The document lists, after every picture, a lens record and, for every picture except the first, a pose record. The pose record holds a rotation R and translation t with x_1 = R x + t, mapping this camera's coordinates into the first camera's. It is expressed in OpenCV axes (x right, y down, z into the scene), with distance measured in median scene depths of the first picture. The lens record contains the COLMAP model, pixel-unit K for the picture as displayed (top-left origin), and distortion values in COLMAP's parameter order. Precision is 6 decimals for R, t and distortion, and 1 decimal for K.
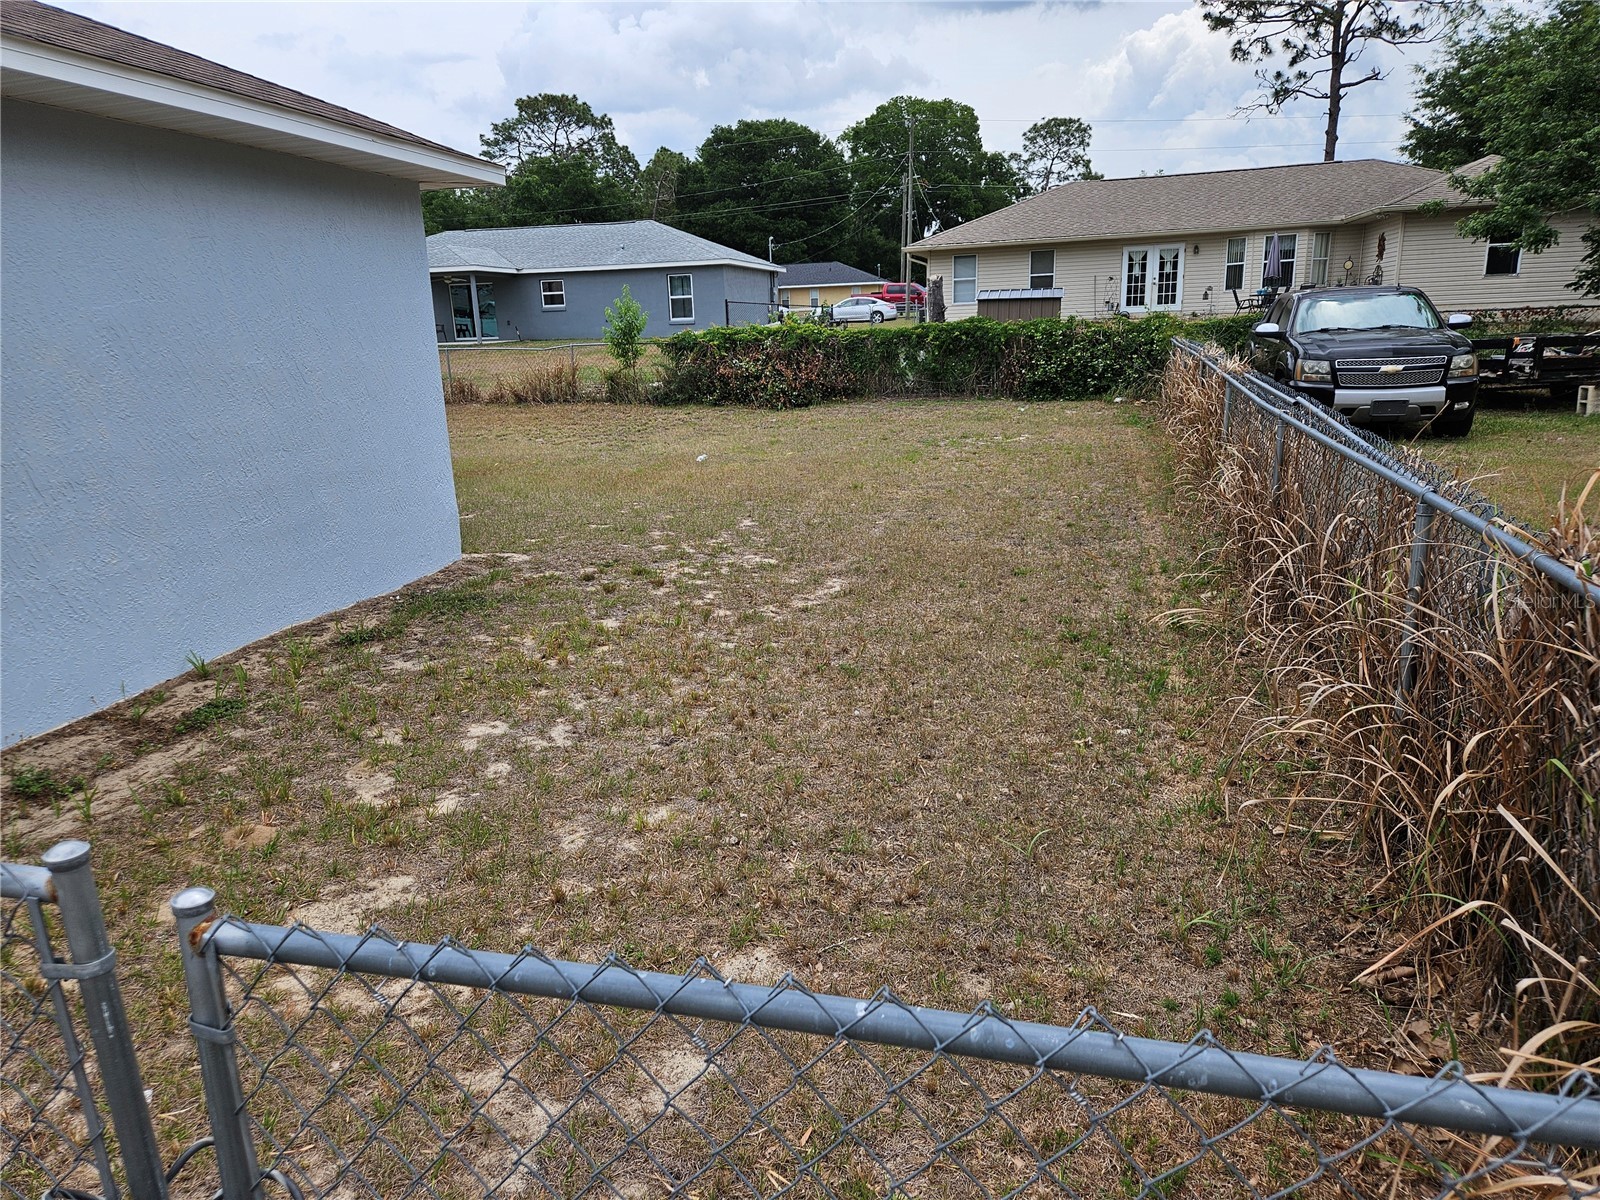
lens RADIAL K [[1065.9, 0, 814.1], [0, 1065.9, 578.2], [0, 0, 1]] dist [0.068840, -0.046298]
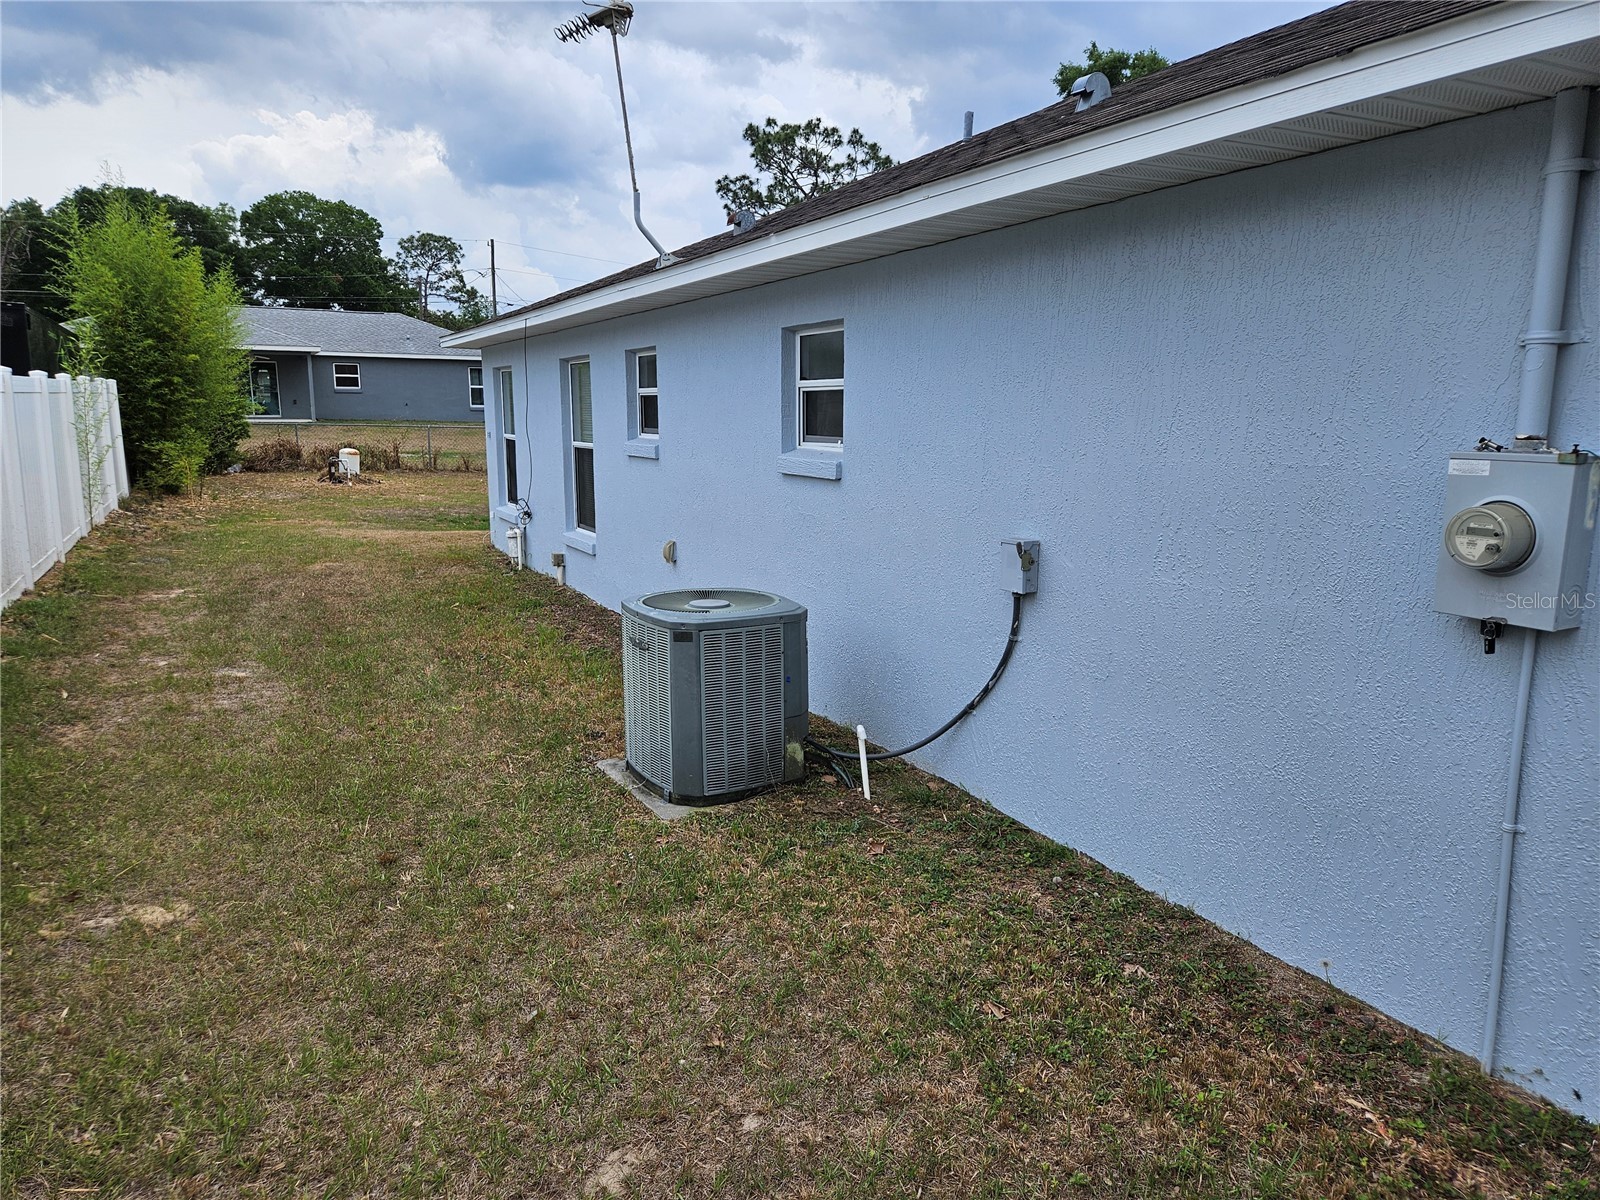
lens RADIAL K [[1056.3, 0, 783.2], [0, 1056.3, 597.3], [0, 0, 1]] dist [0.103344, -0.092223]
pose [[0.770308, -0.071379, 0.633664, -0.493215], [0.117557, 0.992579, -0.031098, 0.026358], [-0.626742, 0.098447, 0.772983, -0.046542]]
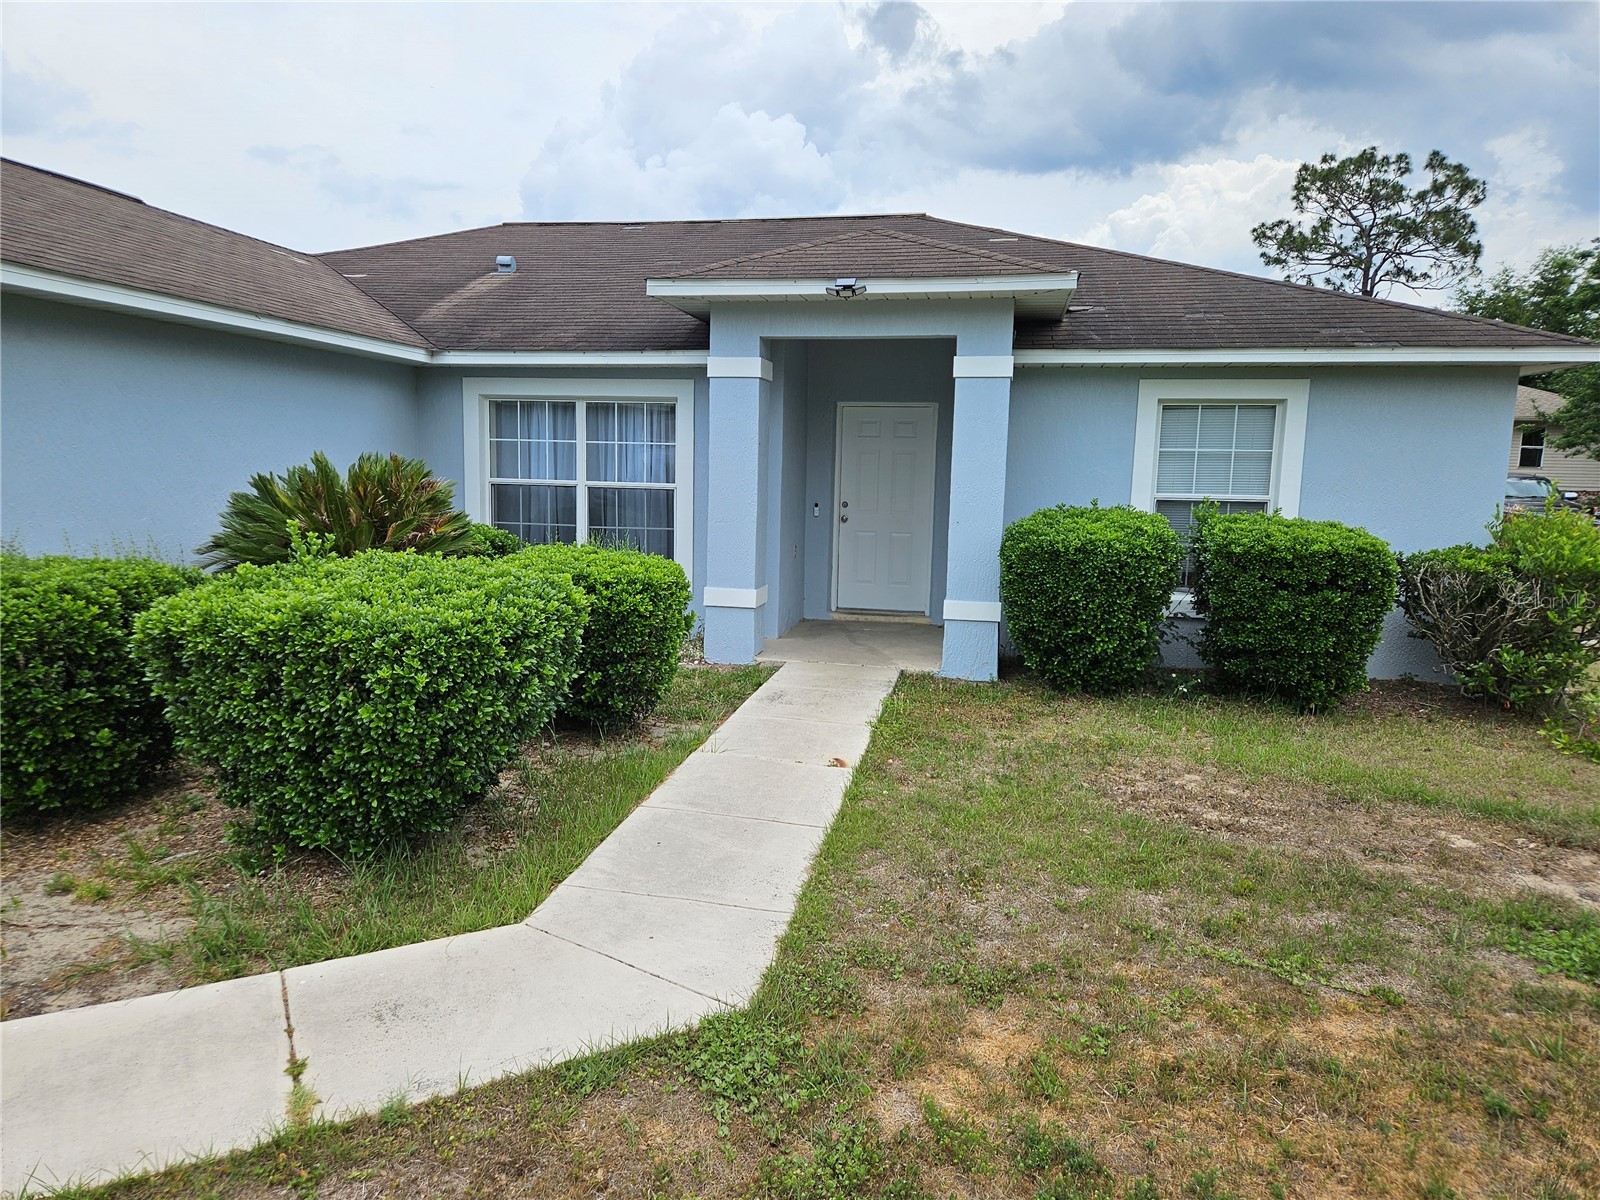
lens RADIAL K [[1056.3, 0, 783.2], [0, 1056.3, 597.3], [0, 0, 1]] dist [0.103344, -0.092223]
pose [[0.997998, 0.059237, 0.022138, -0.217566], [-0.056500, 0.992476, -0.108628, 0.059604], [-0.028406, 0.107160, 0.993836, -0.221431]]
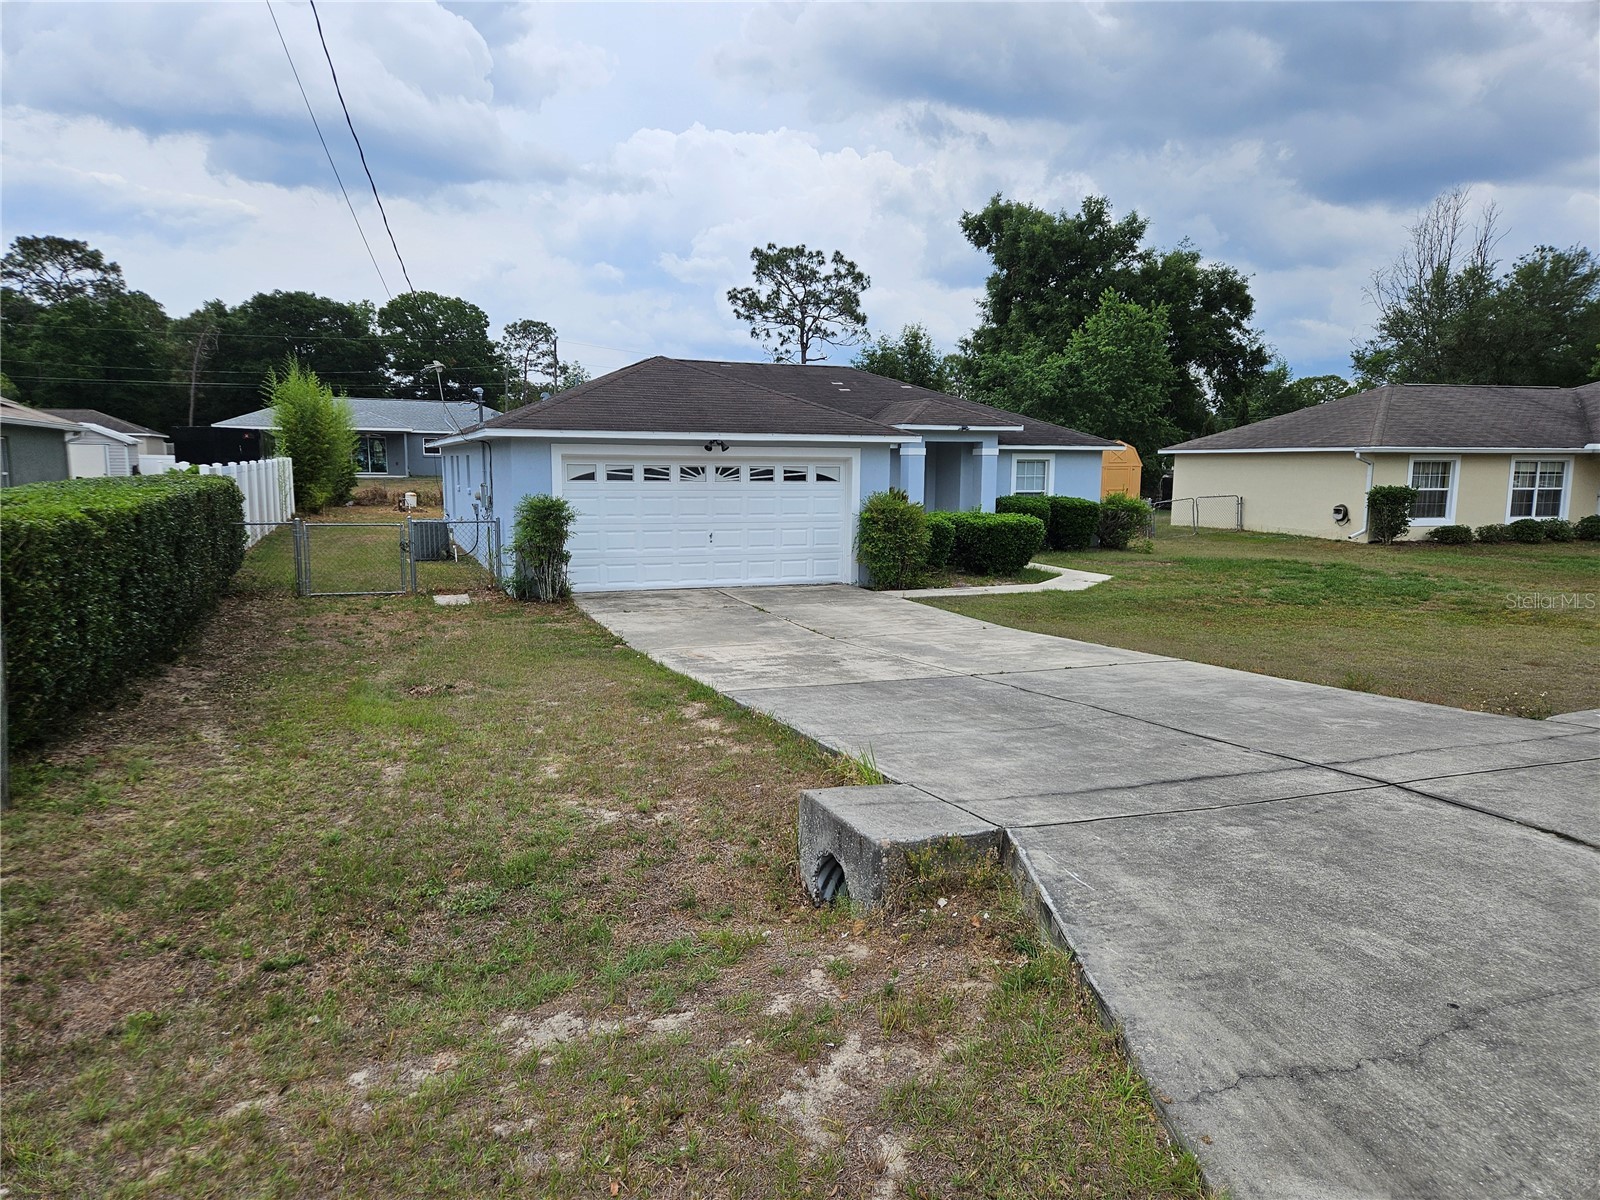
lens RADIAL K [[1056.3, 0, 783.2], [0, 1056.3, 597.3], [0, 0, 1]] dist [0.103344, -0.092223]
pose [[0.831919, -0.025948, 0.554290, -0.562381], [0.091954, 0.991542, -0.091595, 0.113438], [-0.547225, 0.127169, 0.827269, -0.428200]]
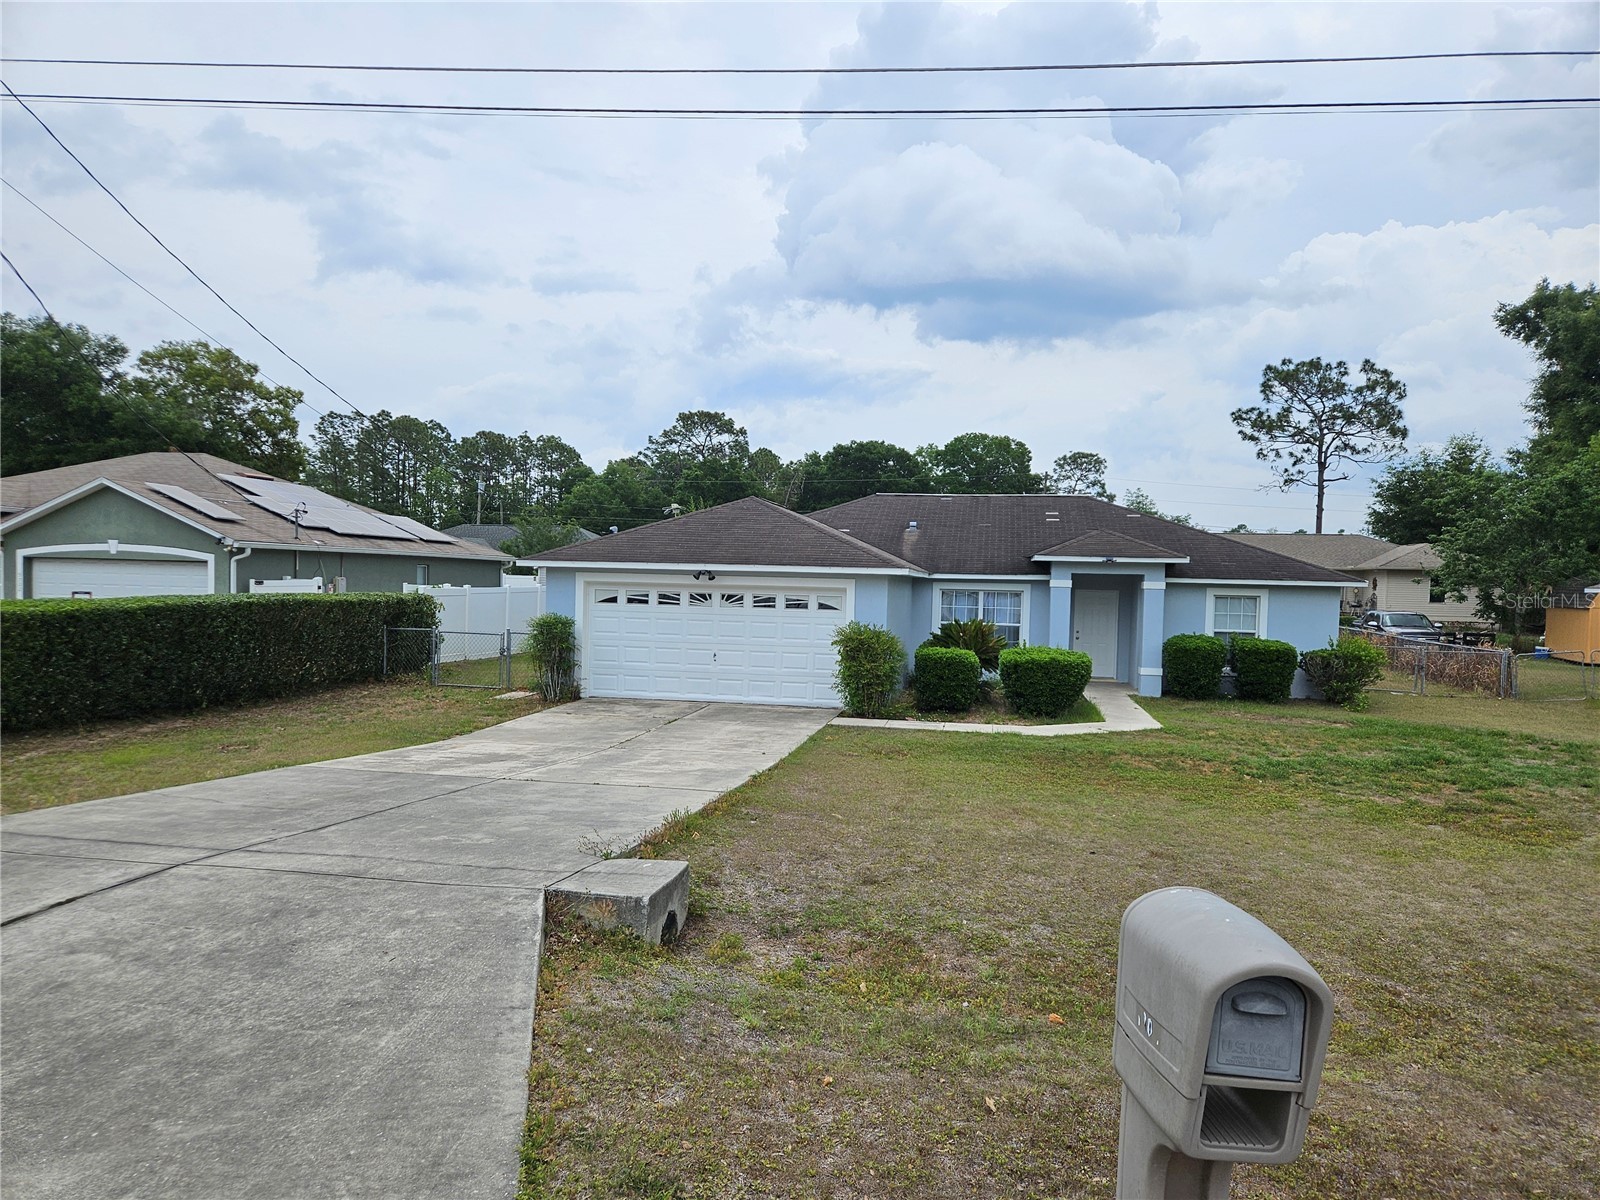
lens RADIAL K [[1062.2, 0, 811.5], [0, 1062.2, 606.3], [0, 0, 1]] dist [0.076335, -0.058692]
pose [[0.996991, 0.061394, 0.047321, -0.360734], [-0.050101, 0.976208, -0.210971, 0.122143], [-0.059148, 0.207965, 0.976346, -0.518512]]
